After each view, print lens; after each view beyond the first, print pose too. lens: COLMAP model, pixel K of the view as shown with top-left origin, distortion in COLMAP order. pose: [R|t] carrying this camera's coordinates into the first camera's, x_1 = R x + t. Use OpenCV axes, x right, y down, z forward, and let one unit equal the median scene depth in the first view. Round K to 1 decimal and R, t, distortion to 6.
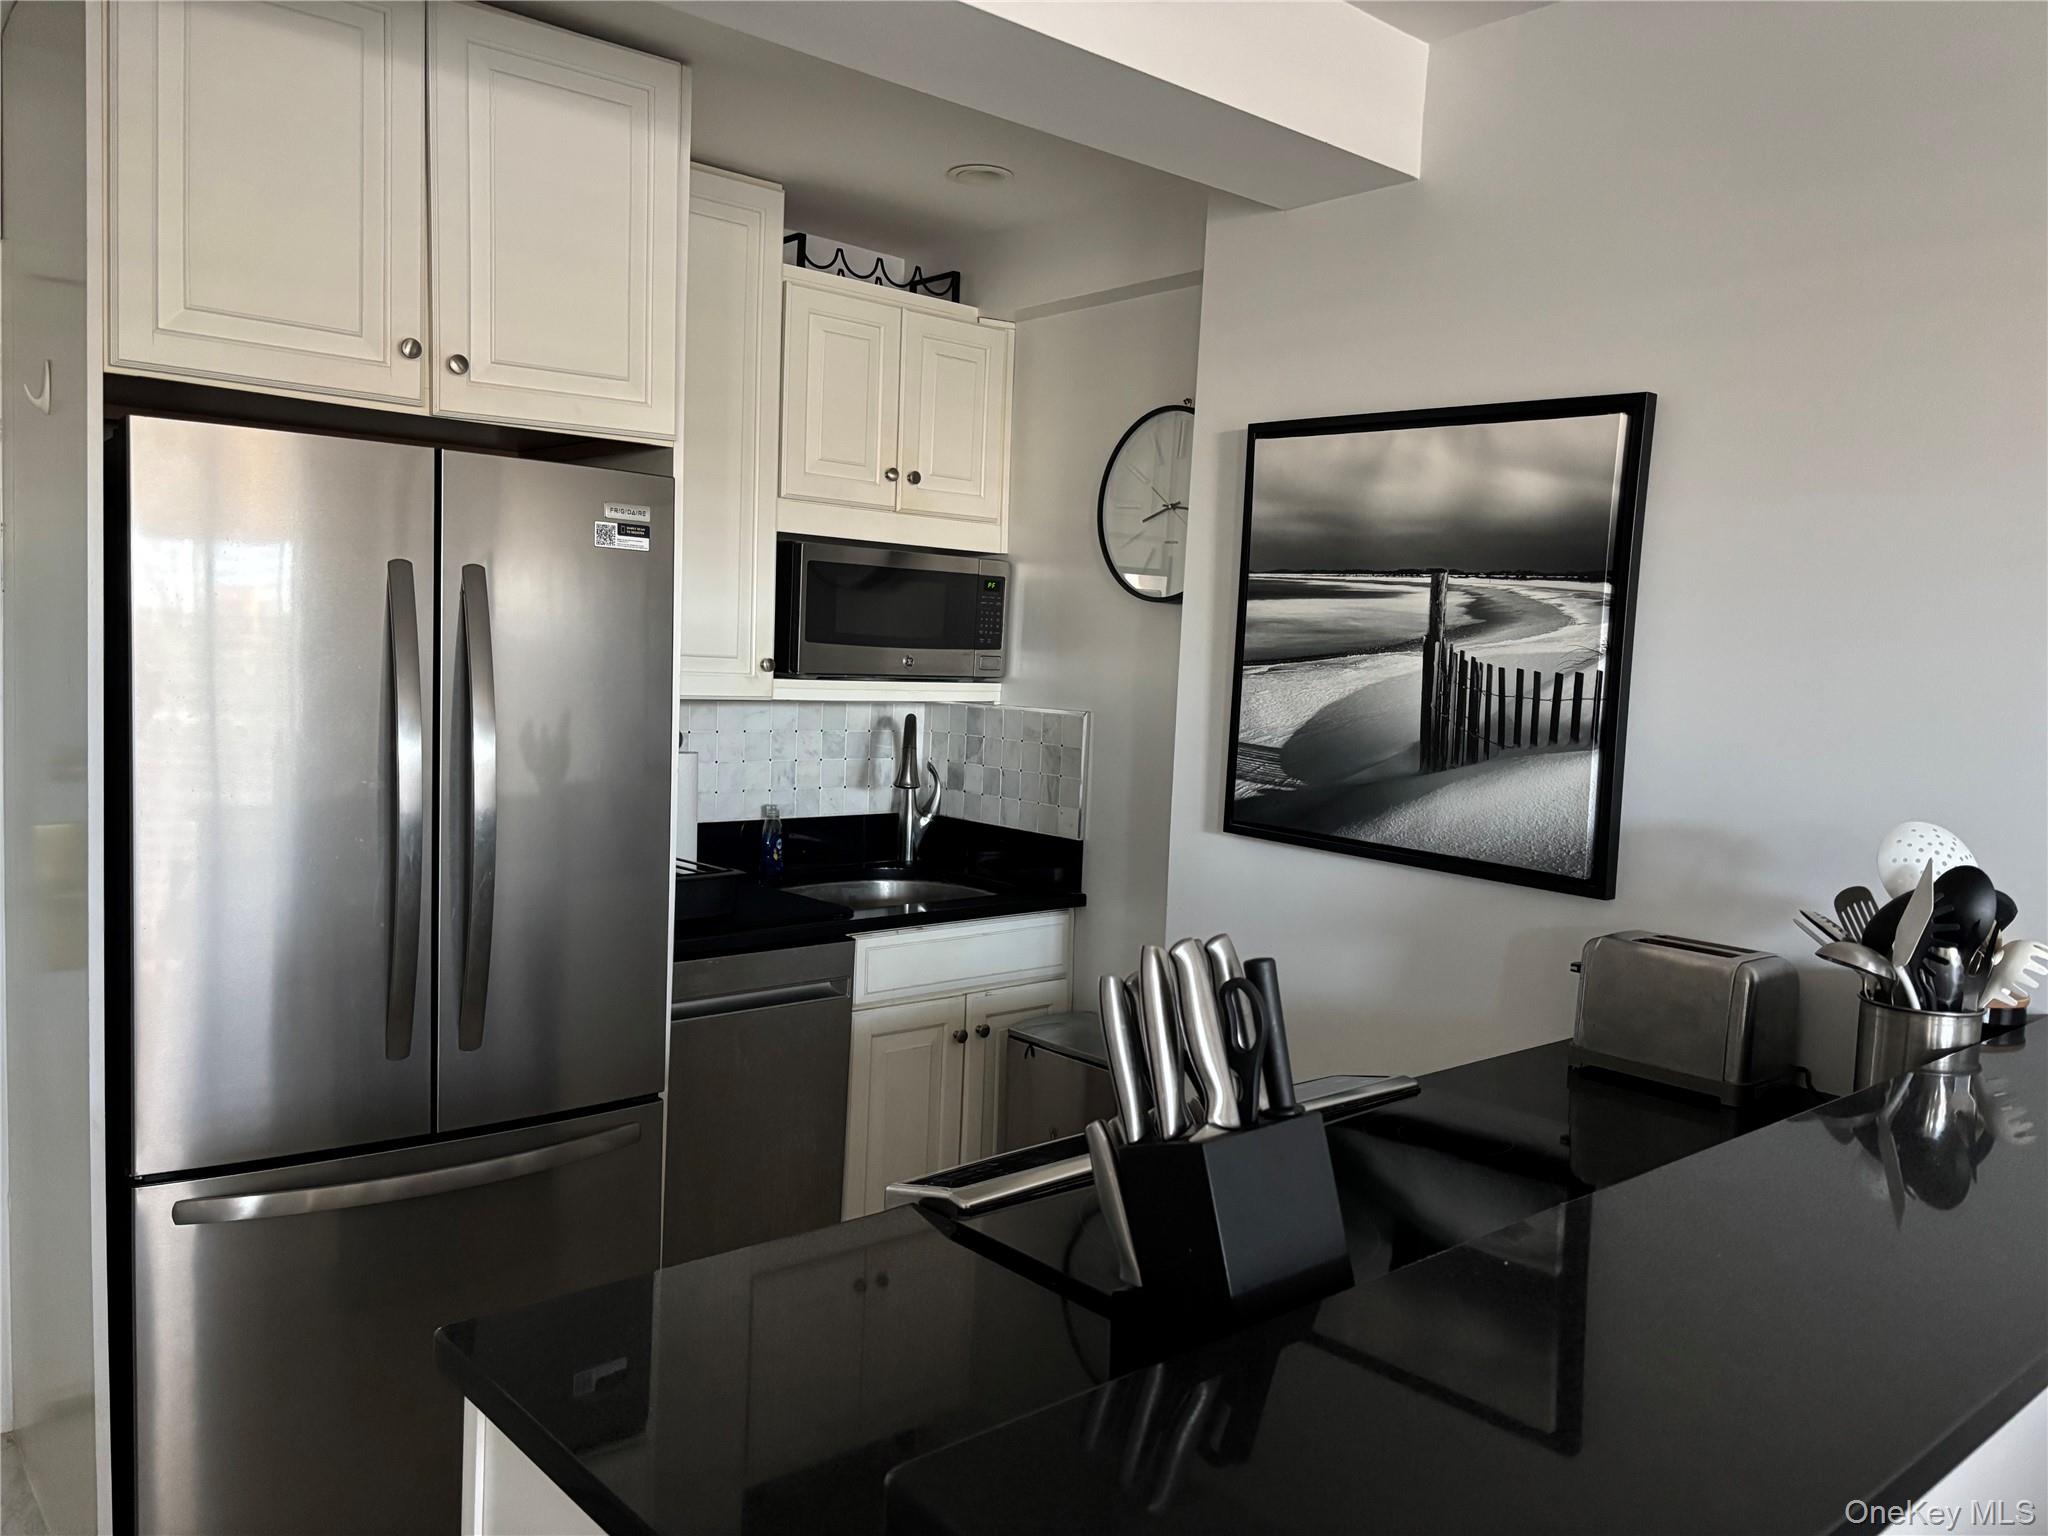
lens RADIAL K [[1532.0, 0, 1018.4], [0, 1532.0, 782.5], [0, 0, 1]] dist [0.074999, -0.101610]
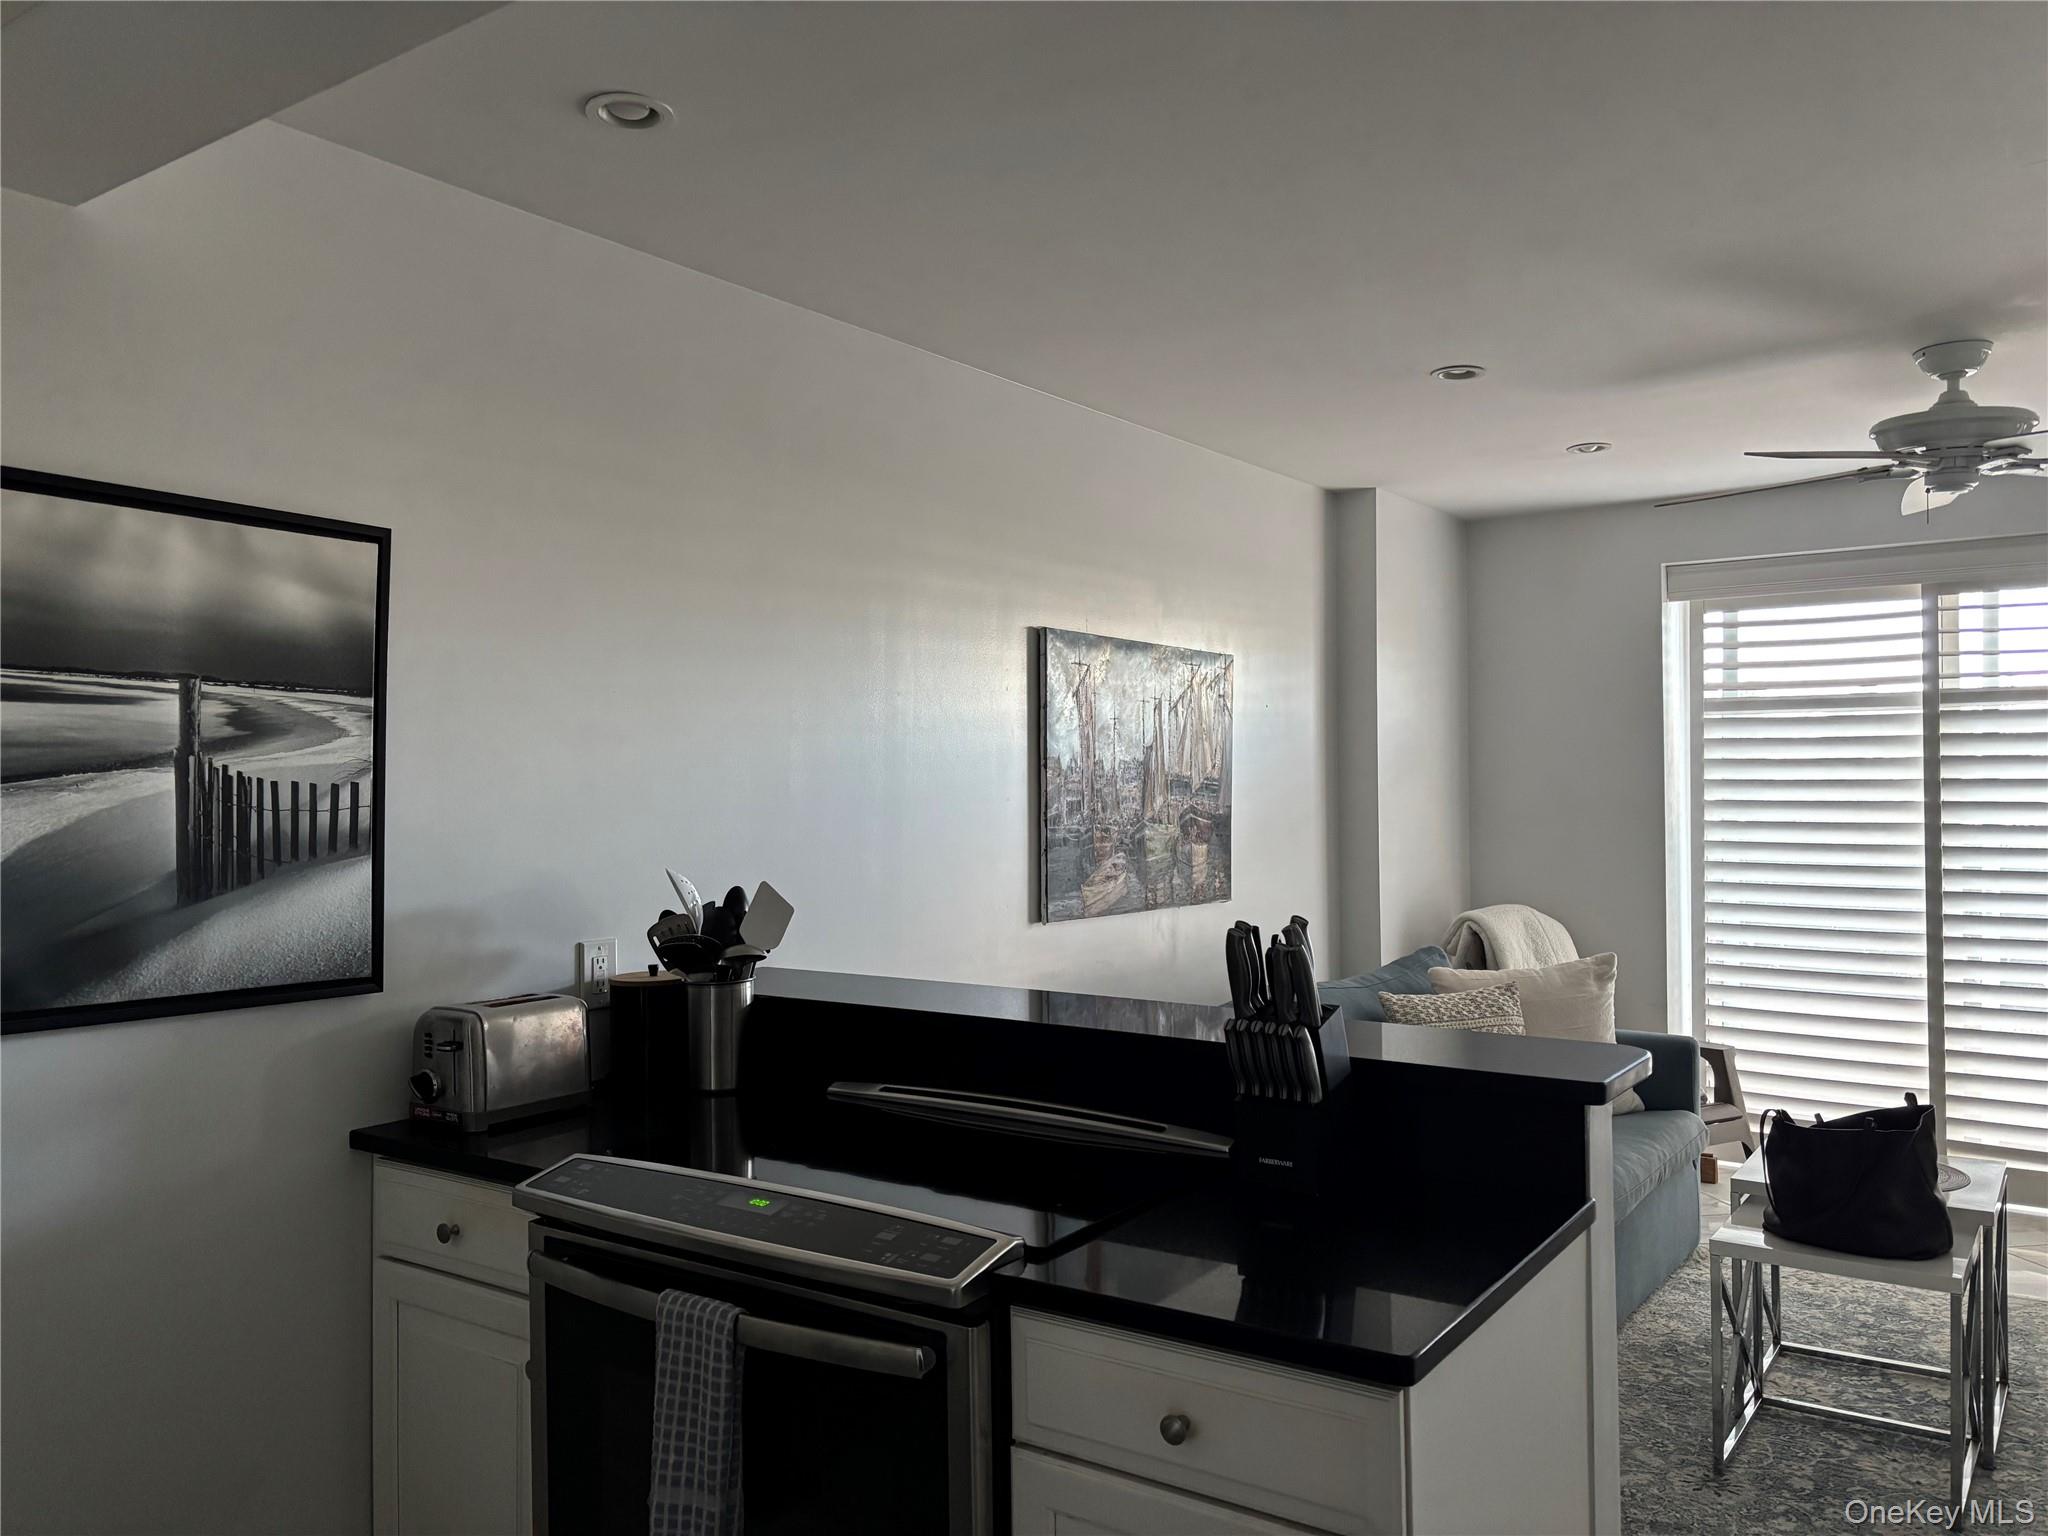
lens RADIAL K [[1532.0, 0, 1018.4], [0, 1532.0, 782.5], [0, 0, 1]] dist [0.074999, -0.101610]
pose [[-0.219173, -0.043963, 0.974695, -0.706570], [0.086220, 0.994204, 0.064230, -0.092811], [-0.971869, 0.098116, -0.214112, 0.734210]]
